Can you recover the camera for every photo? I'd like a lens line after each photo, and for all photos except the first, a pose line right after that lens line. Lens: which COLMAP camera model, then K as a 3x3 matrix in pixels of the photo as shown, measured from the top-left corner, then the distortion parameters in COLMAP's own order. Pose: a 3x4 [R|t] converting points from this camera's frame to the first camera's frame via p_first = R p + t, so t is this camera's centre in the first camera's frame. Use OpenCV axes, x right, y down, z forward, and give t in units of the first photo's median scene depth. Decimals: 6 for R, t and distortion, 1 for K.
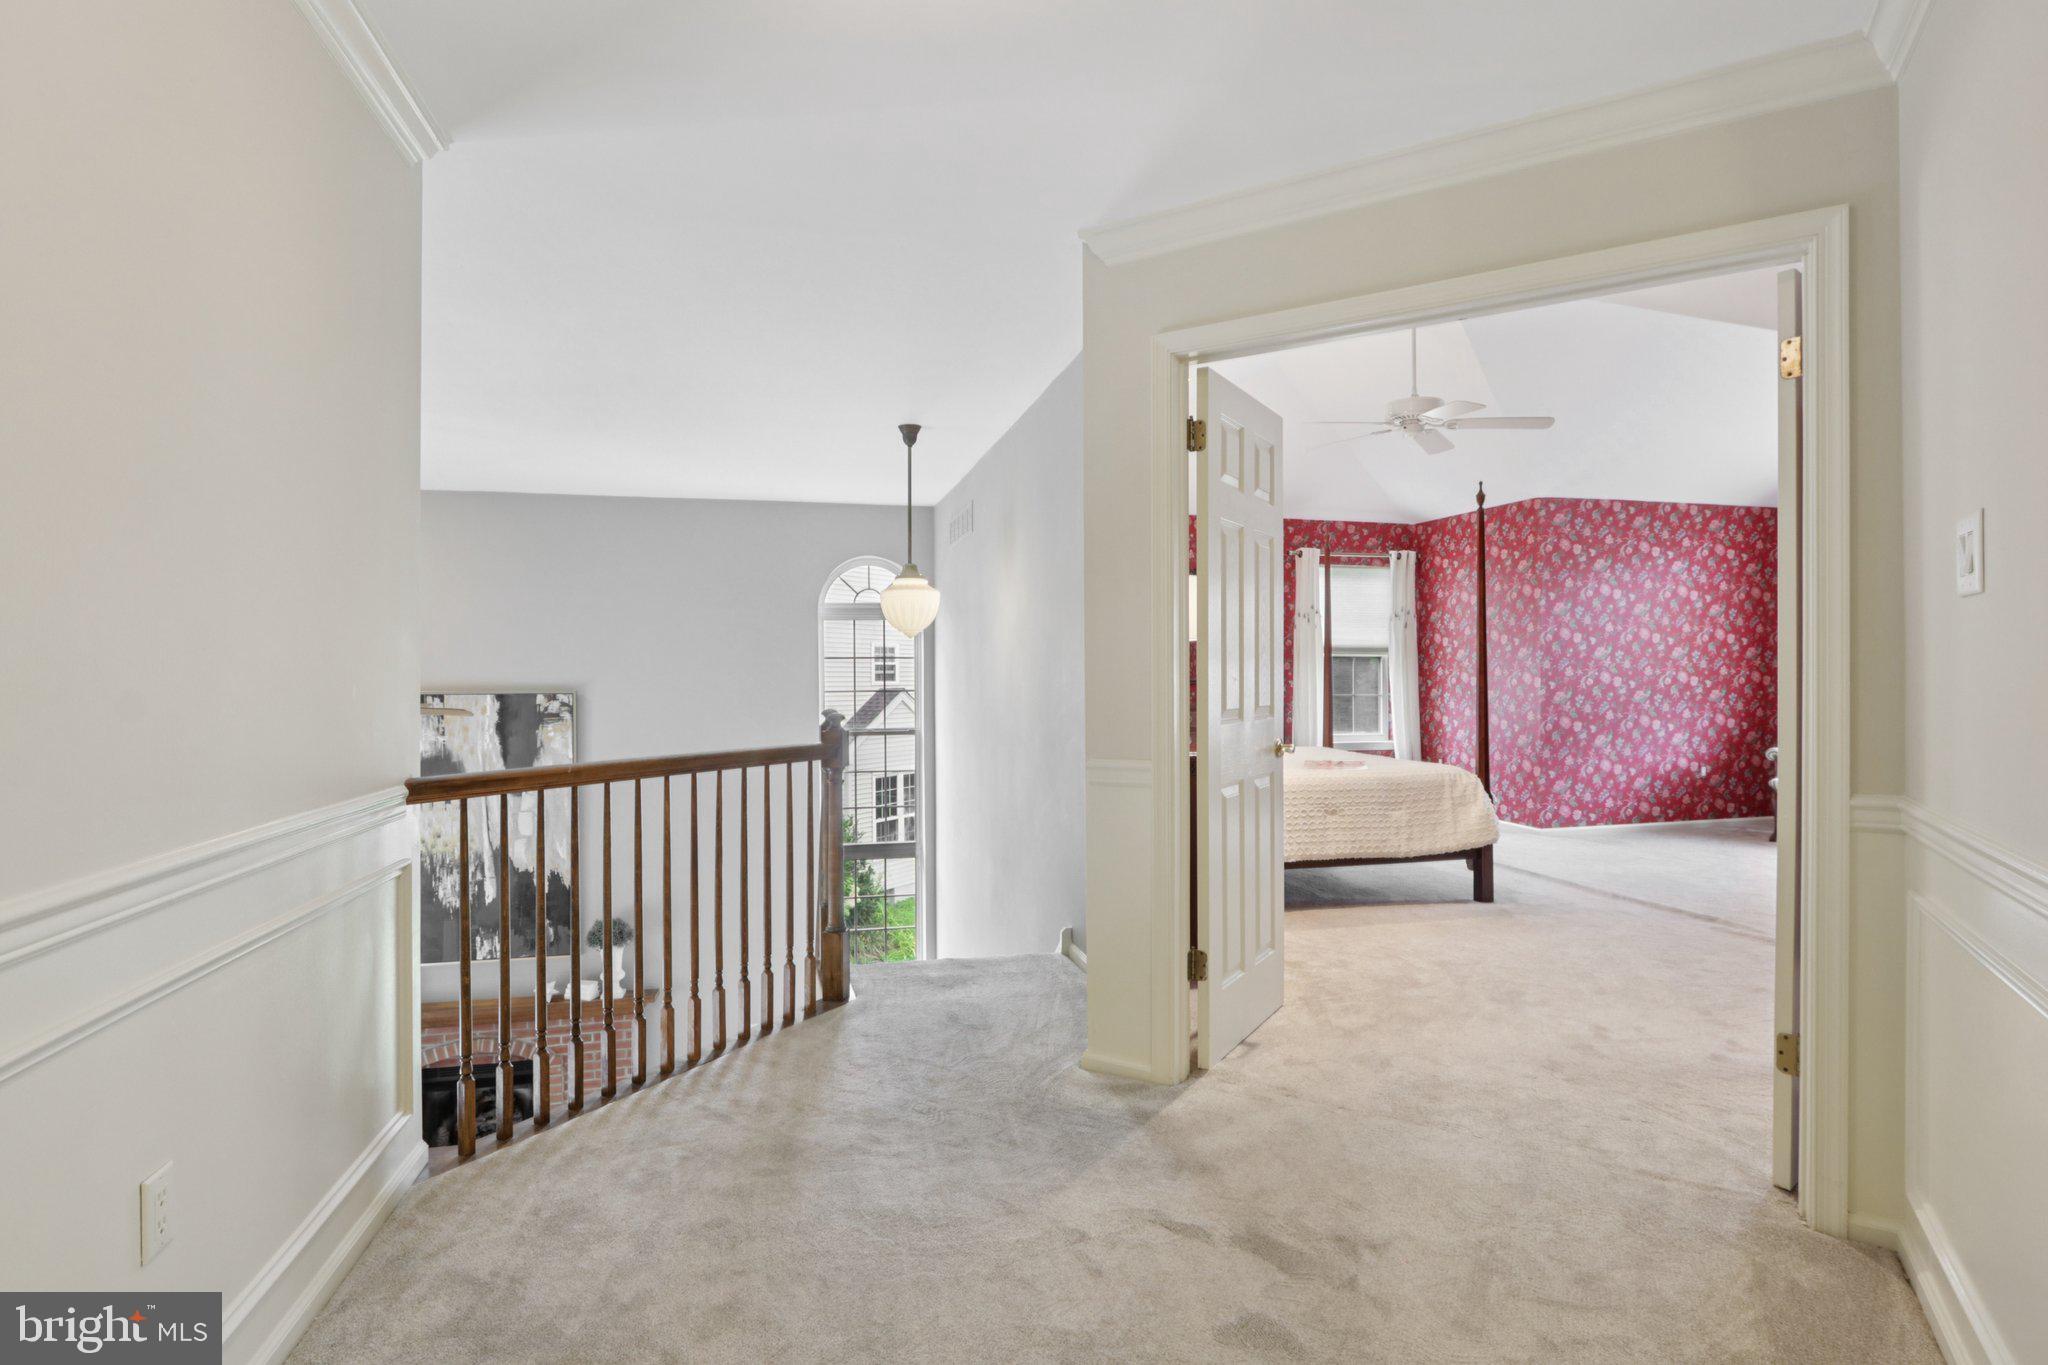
lens RADIAL K [[1029.8, 0, 1031.8], [0, 1029.8, 681.8], [0, 0, 1]] dist [-0.004395, 0.000525]
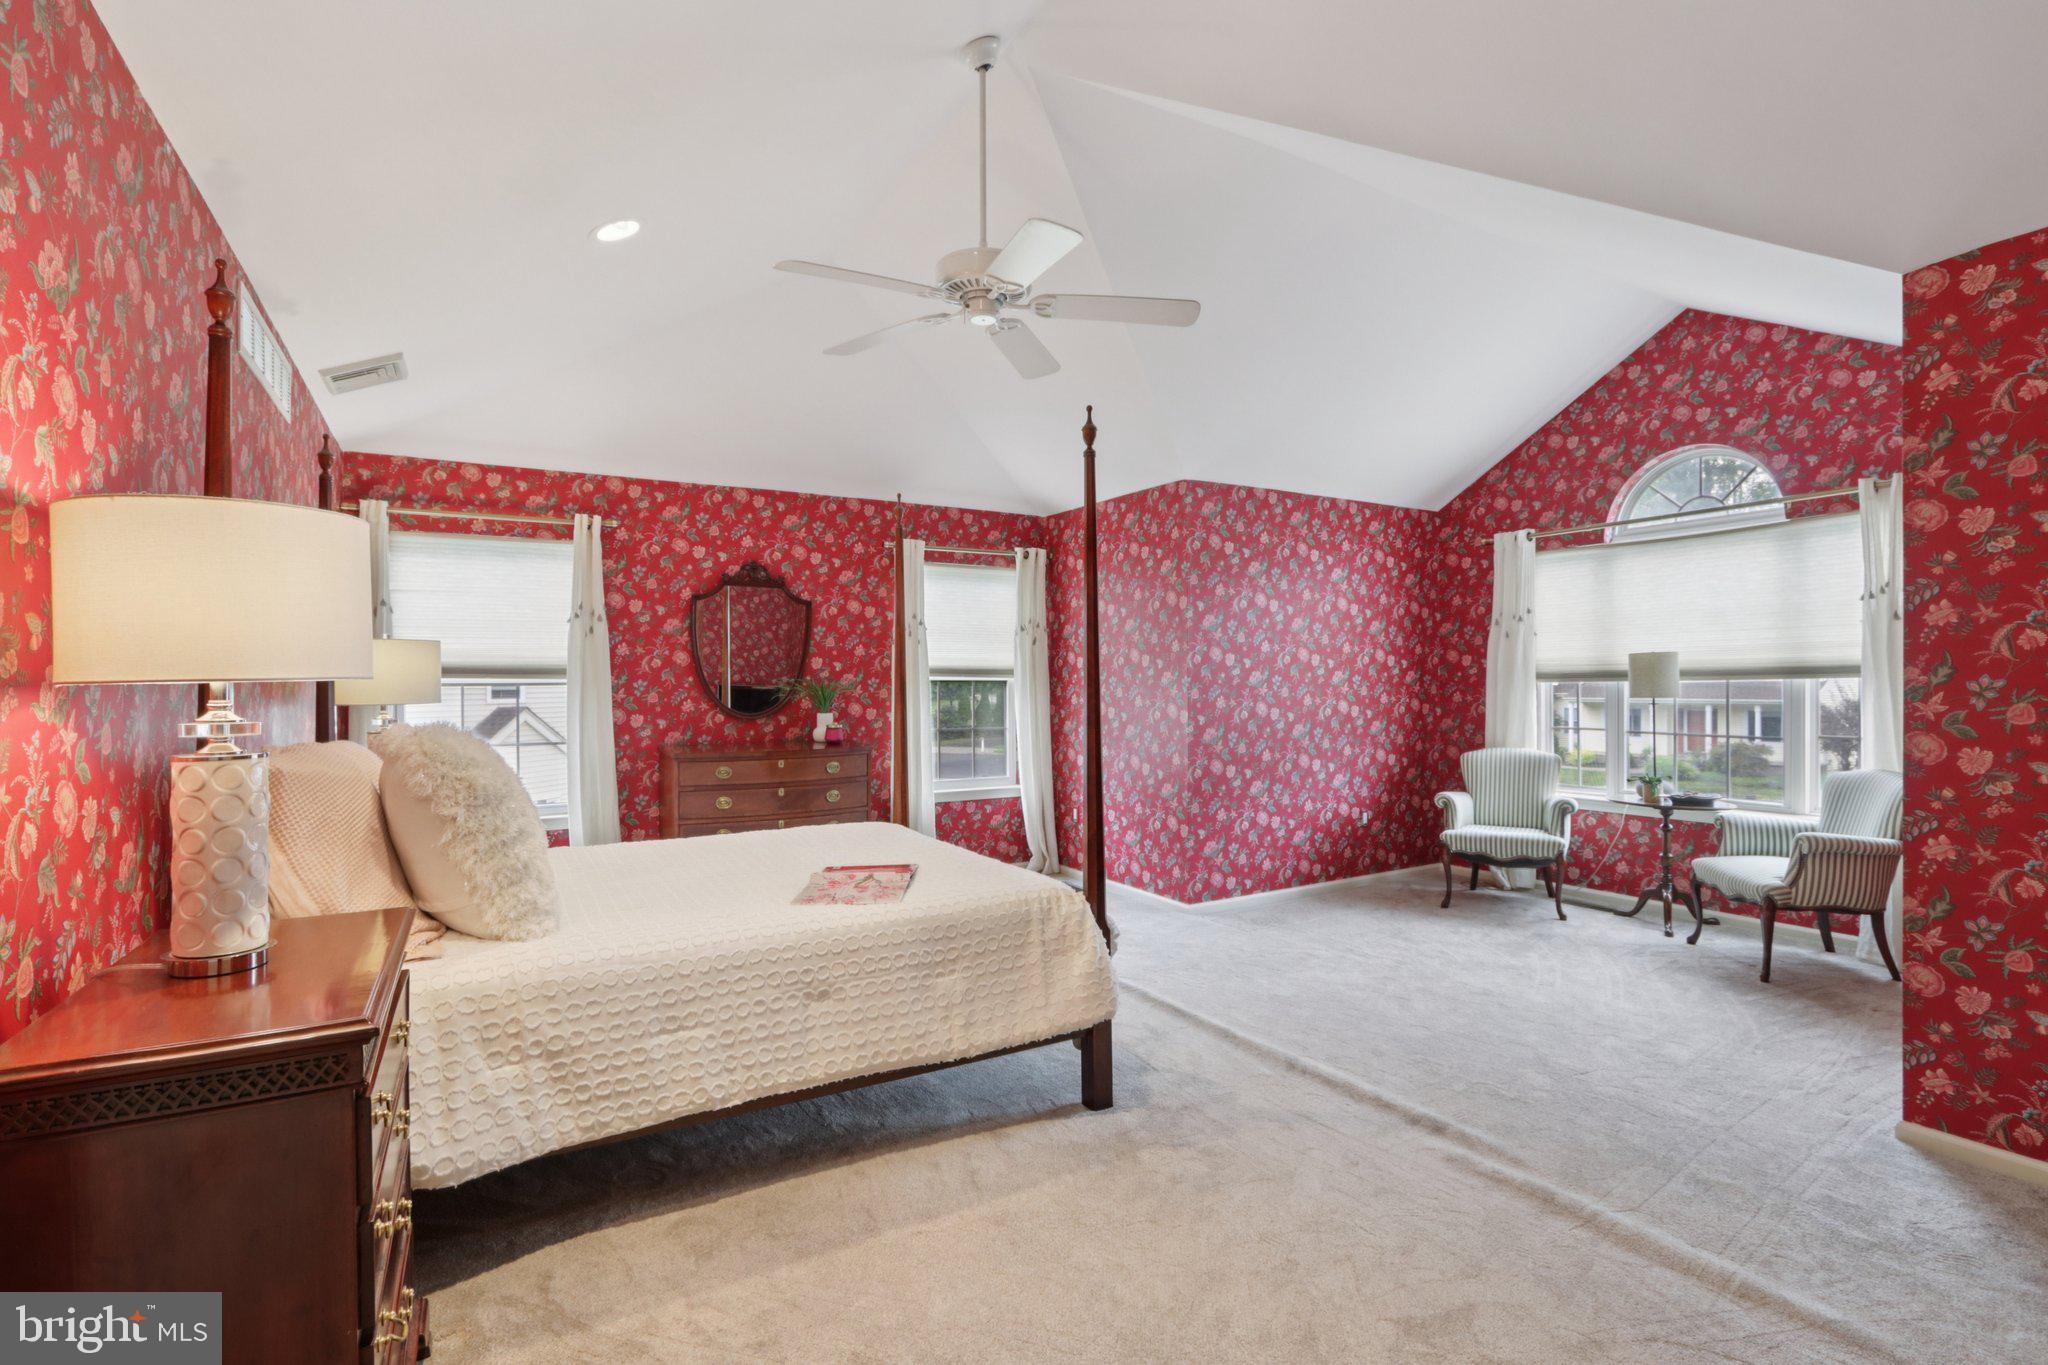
lens RADIAL K [[959.5, 0, 1018.6], [0, 959.5, 682.7], [0, 0, 1]] dist [-0.017145, 0.001512]
pose [[0.961520, -0.001792, 0.274729, 0.166804], [0.004183, 0.999958, -0.008118, -0.019174], [-0.274703, 0.008954, 0.961487, 0.326697]]
